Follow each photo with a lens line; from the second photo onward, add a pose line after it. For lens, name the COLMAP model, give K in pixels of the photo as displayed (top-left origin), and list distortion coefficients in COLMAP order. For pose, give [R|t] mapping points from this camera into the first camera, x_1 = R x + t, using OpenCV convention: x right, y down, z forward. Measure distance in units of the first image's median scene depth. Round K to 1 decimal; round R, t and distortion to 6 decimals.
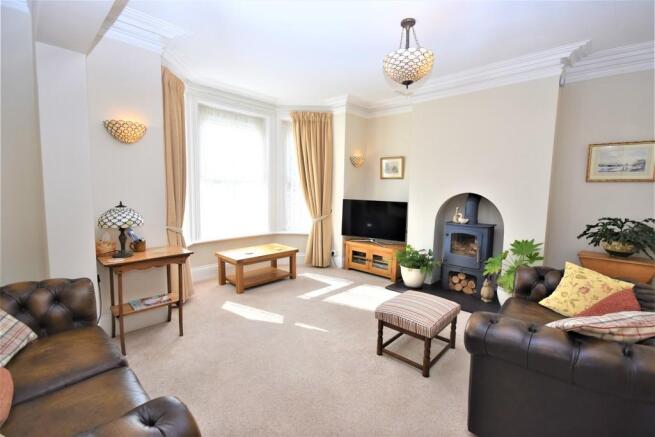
lens RADIAL K [[297.0, 0, 326.8], [0, 297.0, 218.3], [0, 0, 1]] dist [0.000652, 0.000857]
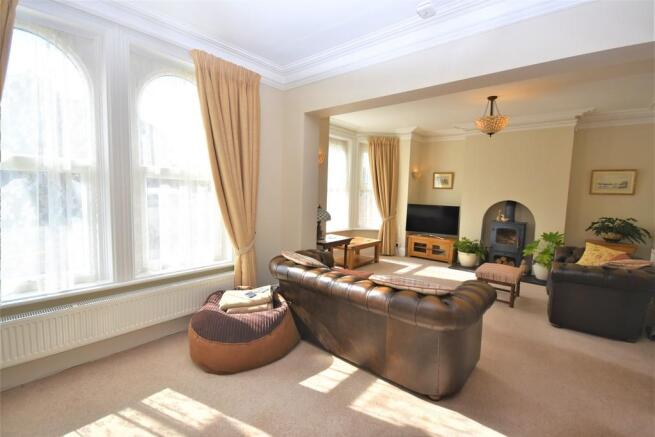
lens RADIAL K [[297.0, 0, 328.5], [0, 297.0, 217.3], [0, 0, 1]] dist [0.000652, 0.000857]
pose [[0.998429, 0.007077, 0.055584, -0.435514], [-0.006314, 0.999884, -0.013889, 0.020028], [-0.055676, 0.013516, 0.998357, -0.353572]]
